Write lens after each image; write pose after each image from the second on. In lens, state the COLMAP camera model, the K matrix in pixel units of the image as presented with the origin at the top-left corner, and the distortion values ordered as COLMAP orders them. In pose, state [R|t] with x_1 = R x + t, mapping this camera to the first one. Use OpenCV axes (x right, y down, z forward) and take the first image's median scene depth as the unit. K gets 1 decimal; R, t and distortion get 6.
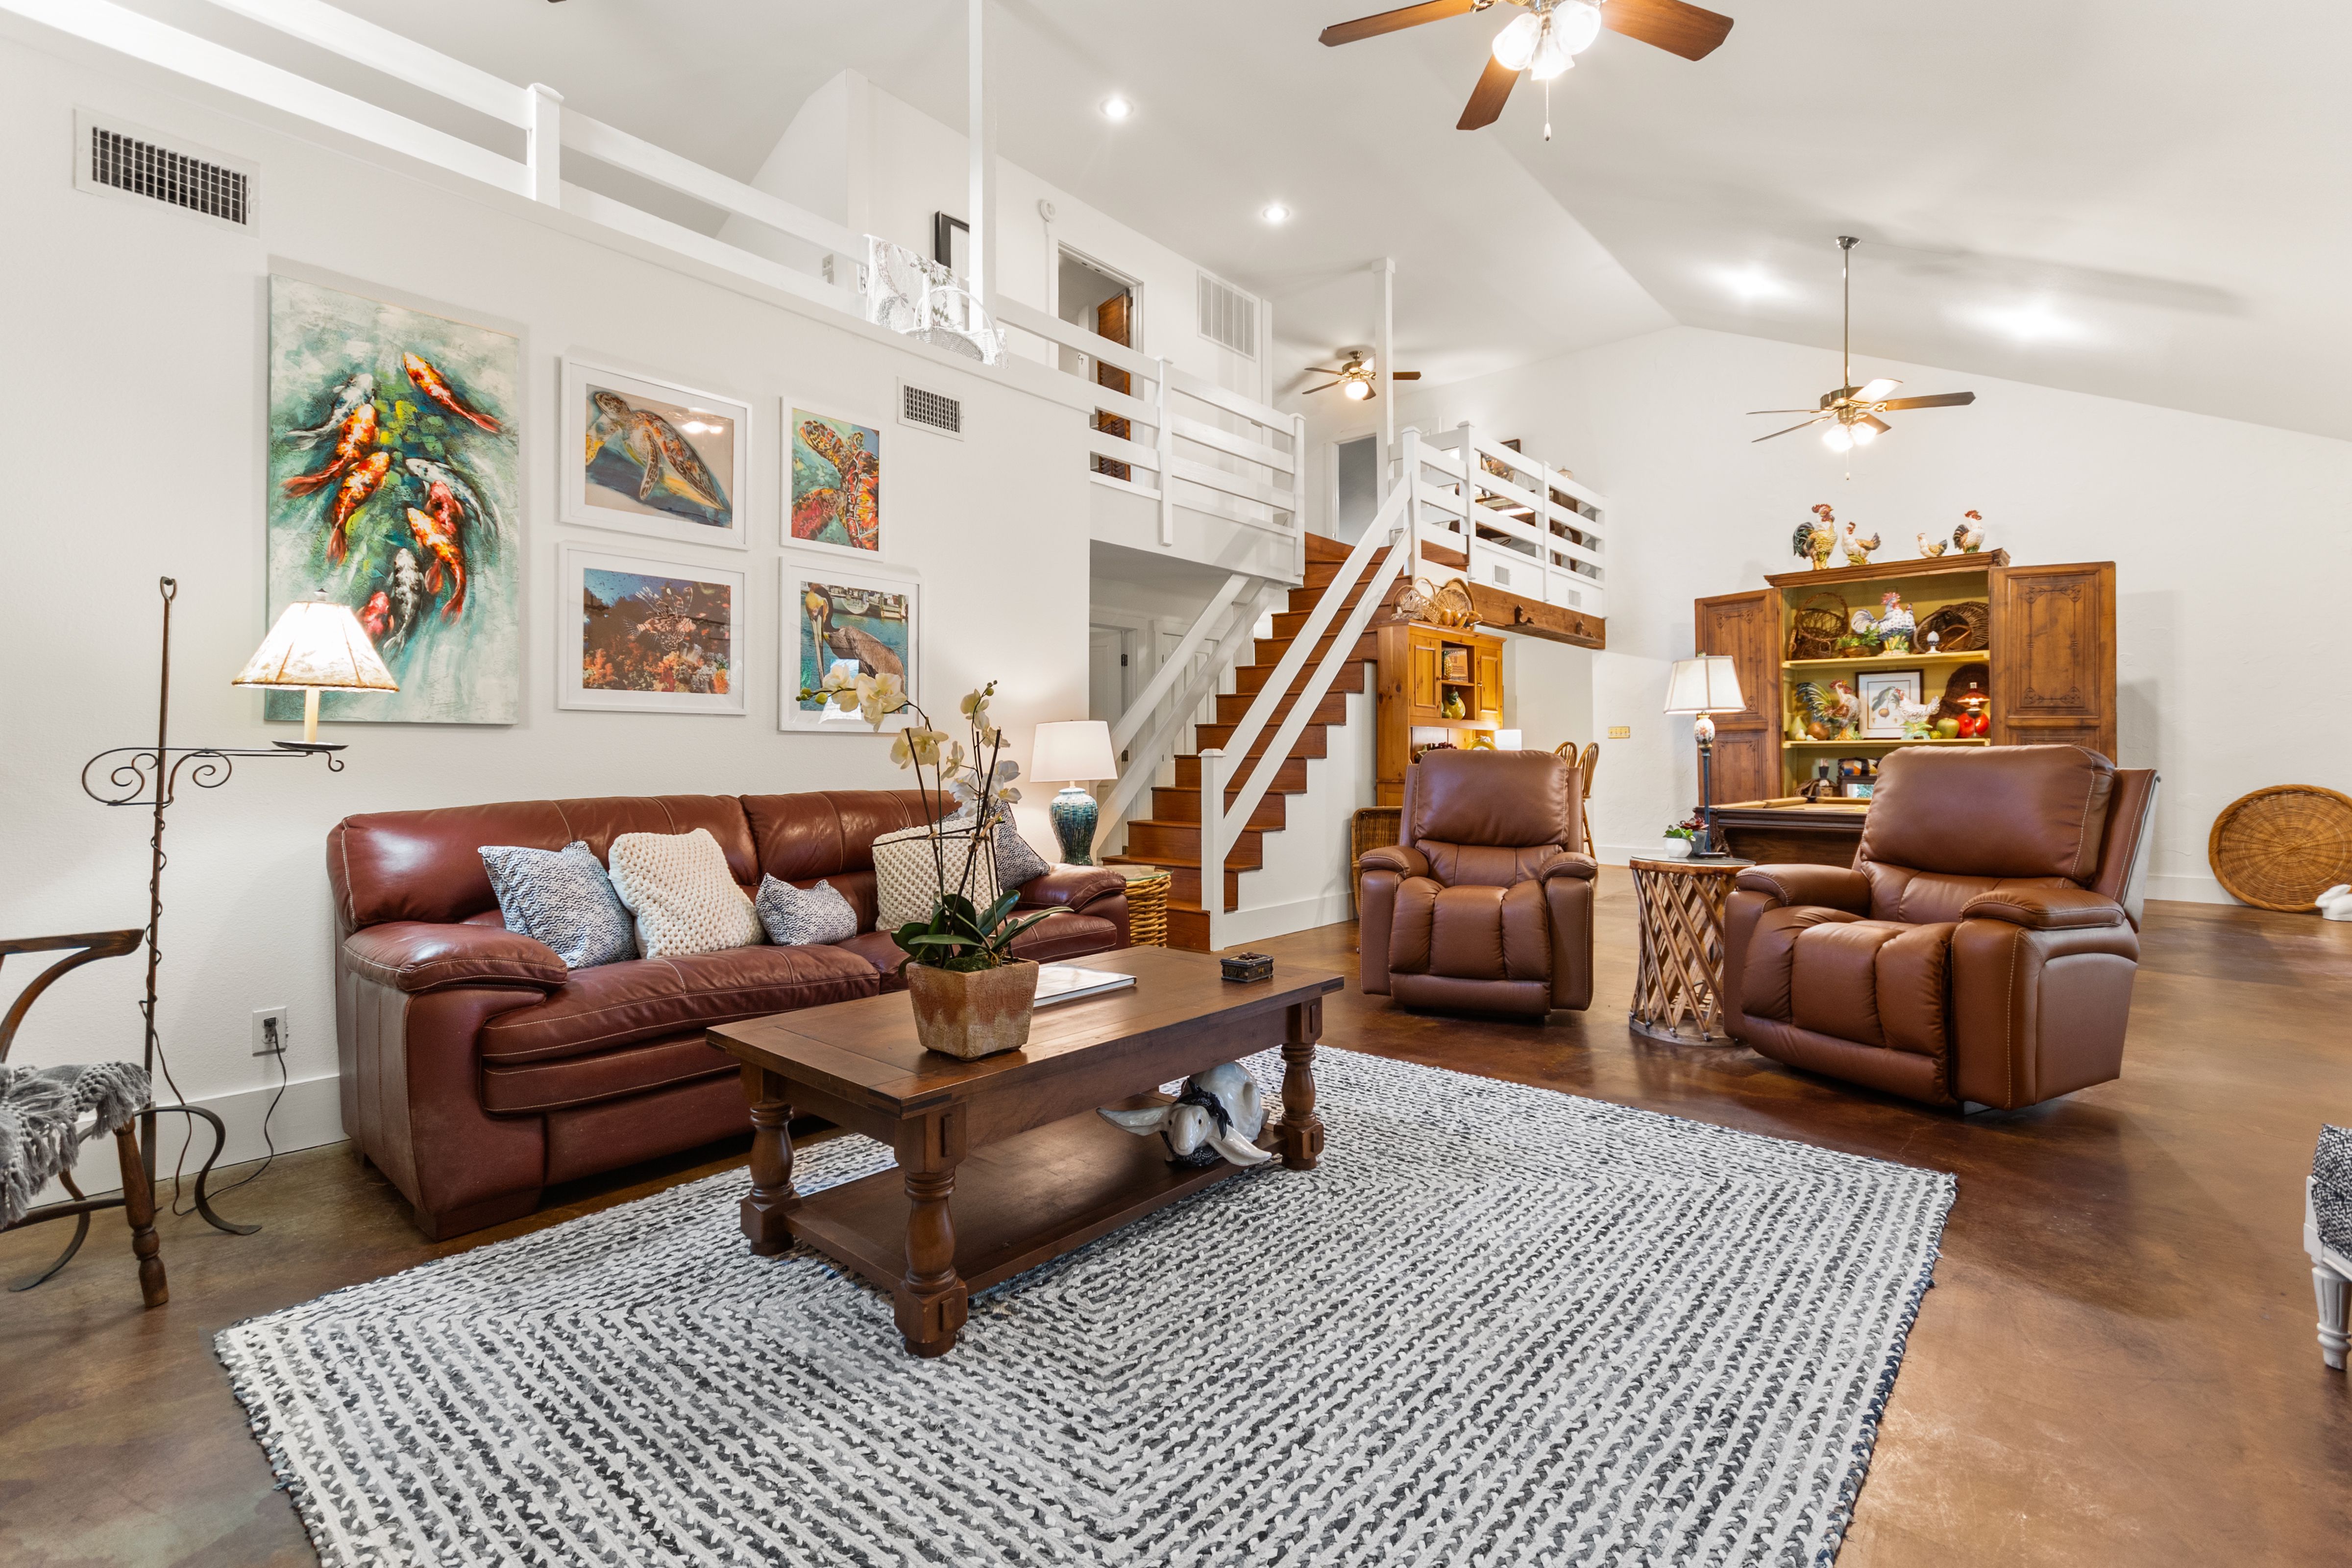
lens RADIAL K [[1078.6, 0, 1161.2], [0, 1078.6, 735.3], [0, 0, 1]] dist [0.010833, 0.000203]
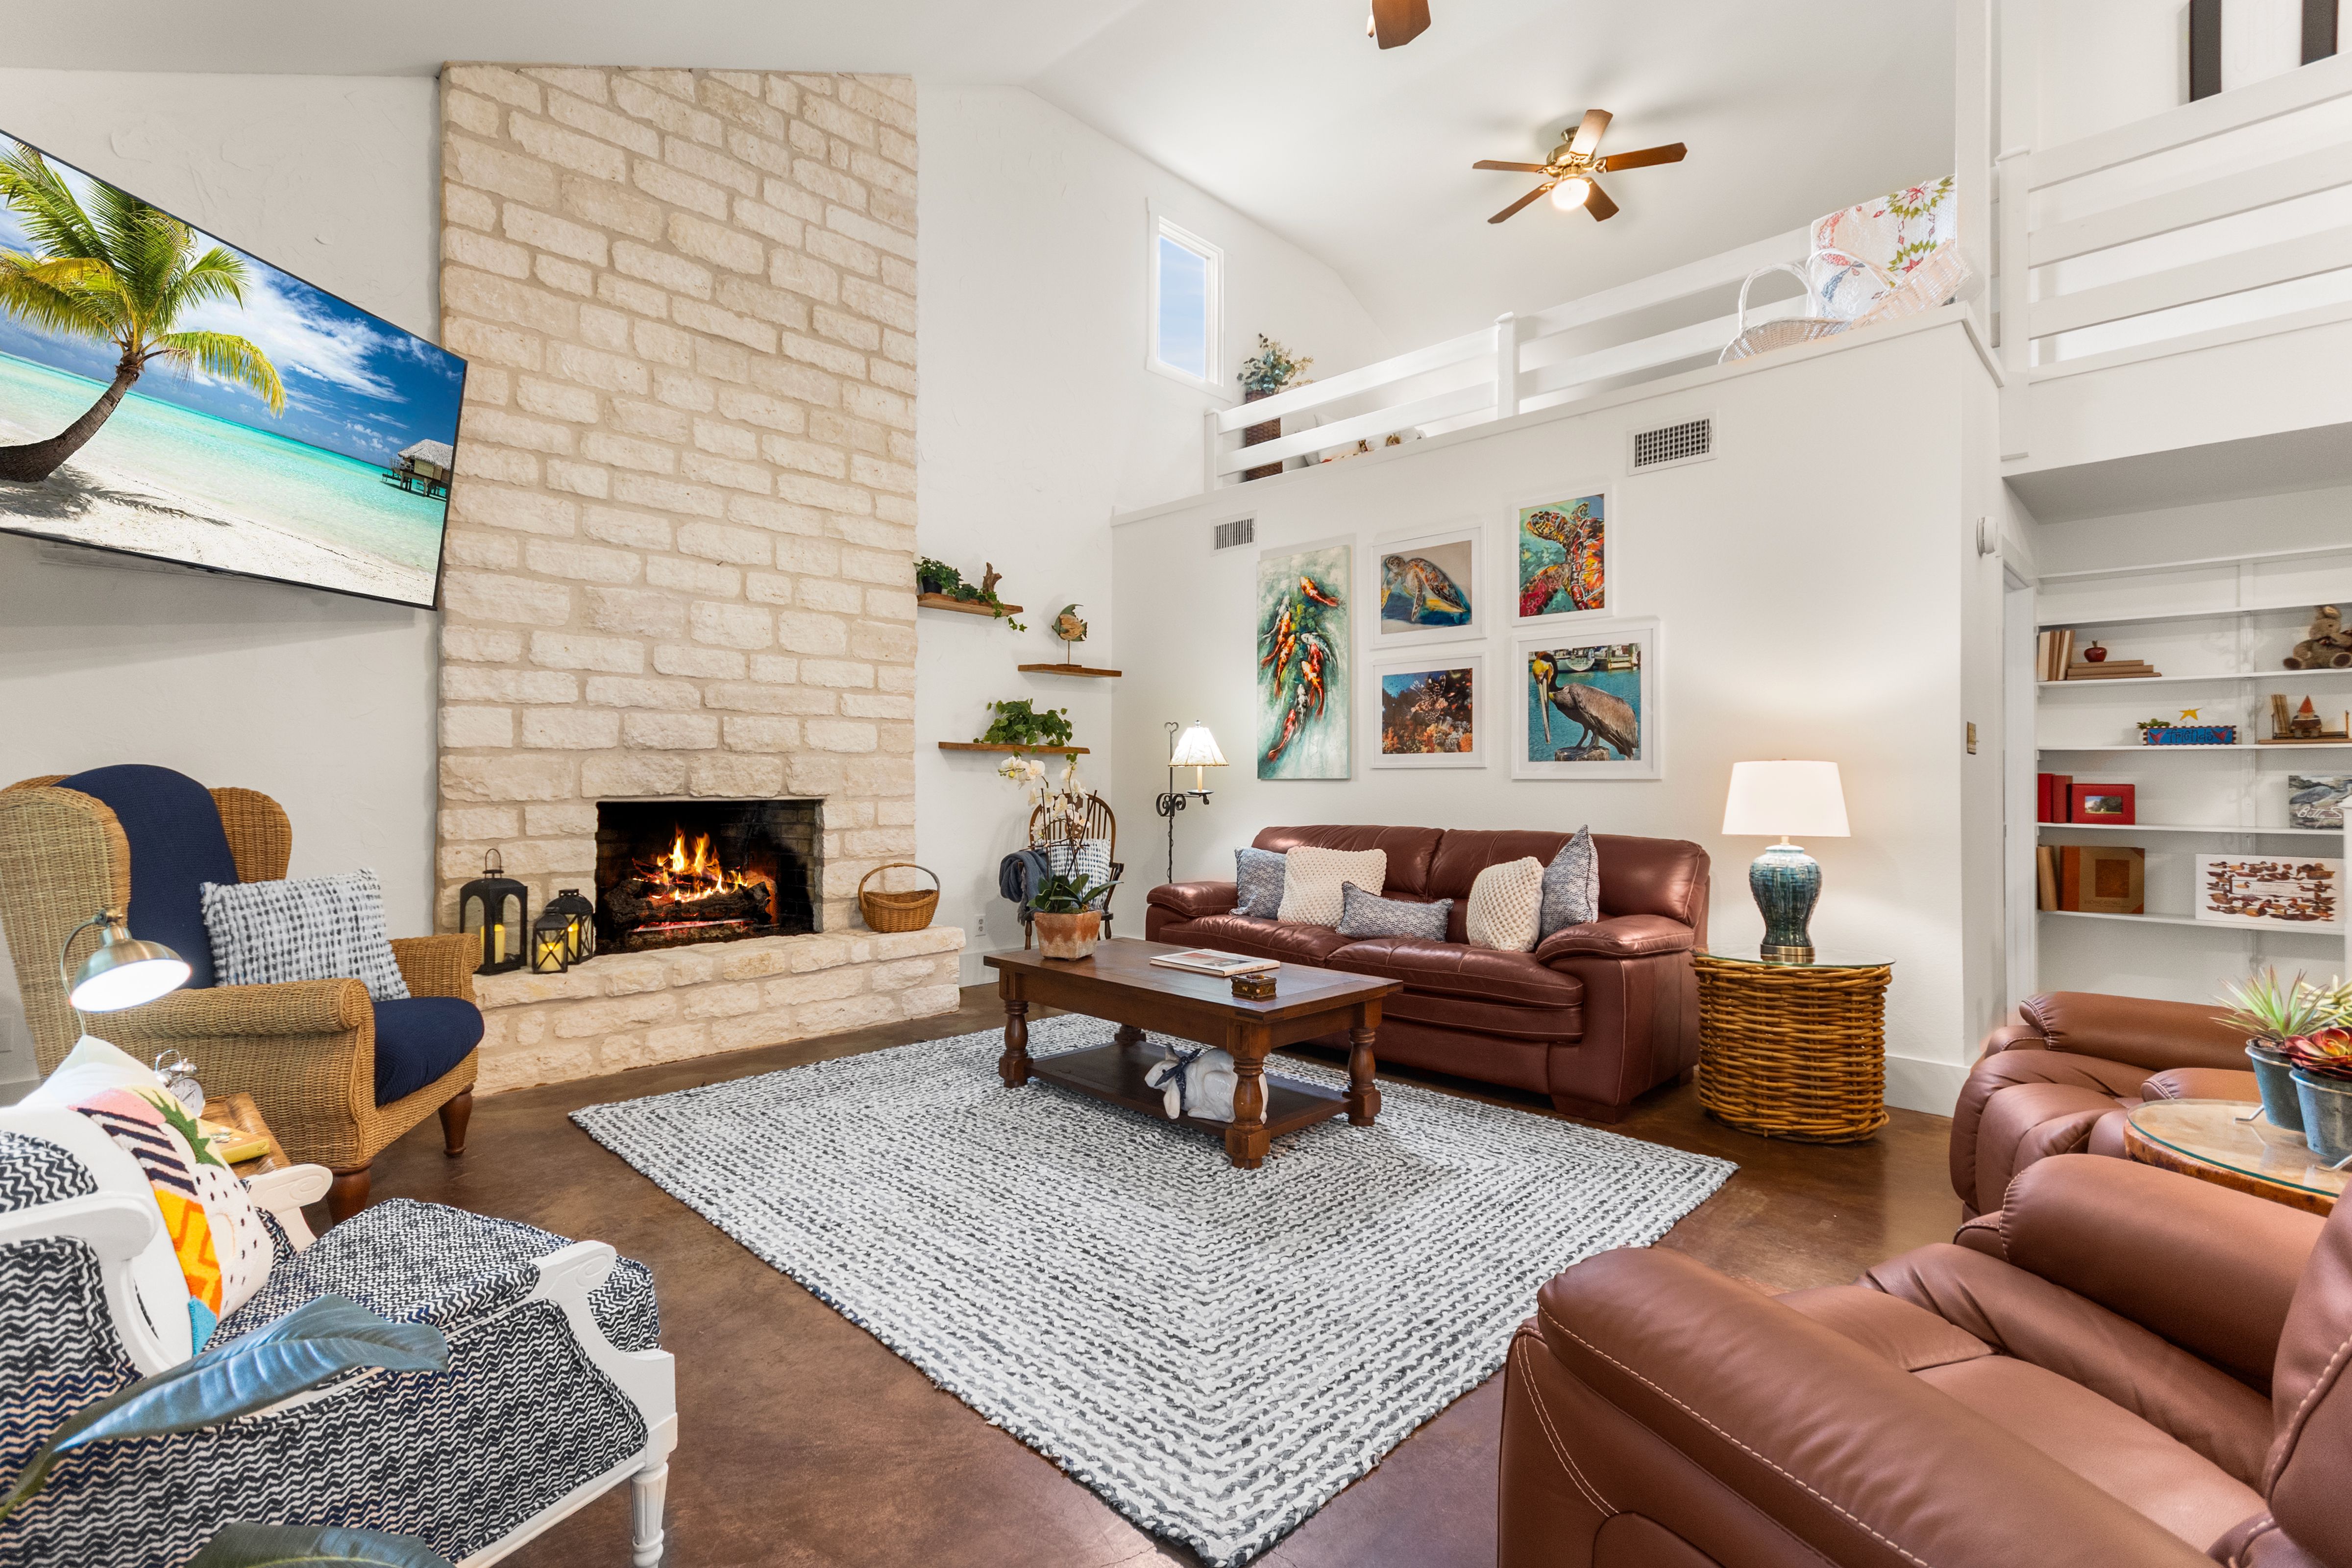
lens RADIAL K [[1072.3, 0, 1160.6], [0, 1072.3, 772.7], [0, 0, 1]] dist [-0.000528, 0.009539]
pose [[-0.067480, -0.007792, -0.997690, 1.013571], [0.017978, 0.999798, -0.009025, -0.008557], [0.997559, -0.018545, -0.067327, 0.788801]]
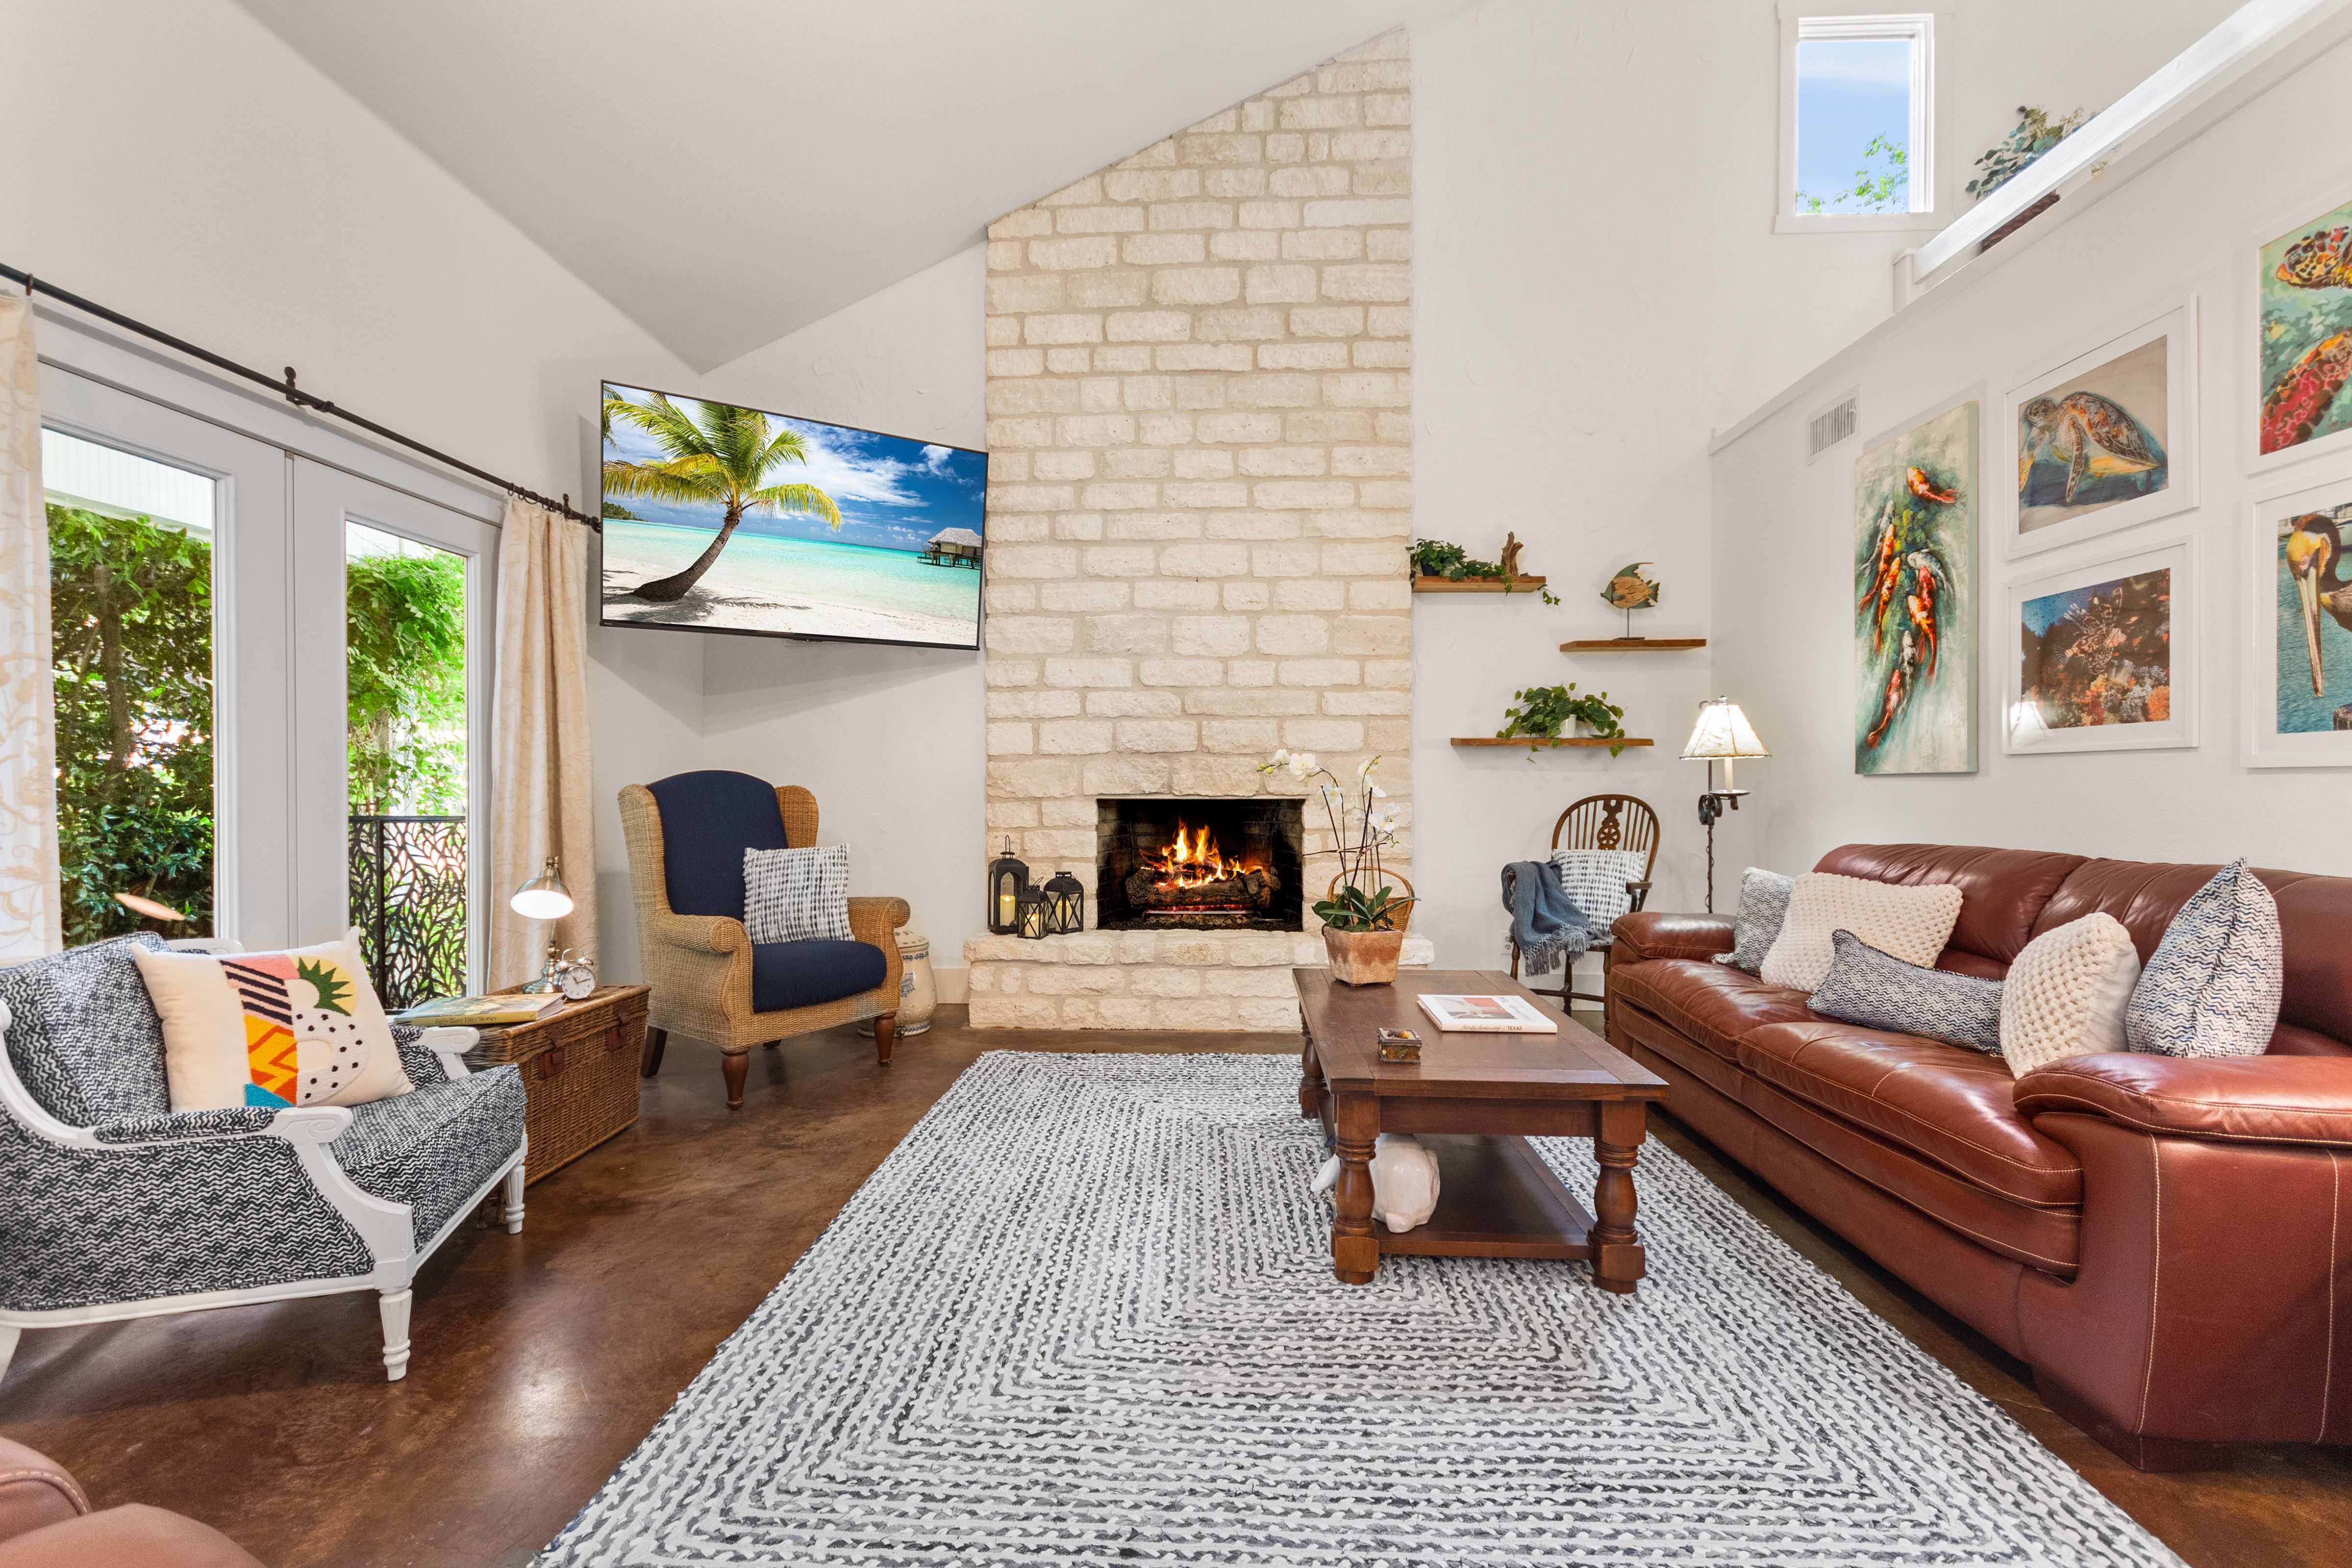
lens RADIAL K [[1049.1, 0, 1166.4], [0, 1049.1, 787.3], [0, 0, 1]] dist [0.003712, 0.000747]
pose [[-0.782526, 0.001179, -0.622616, 0.615984], [0.012903, 0.999814, -0.014324, 0.009060], [0.622484, -0.019243, -0.782396, 1.253981]]
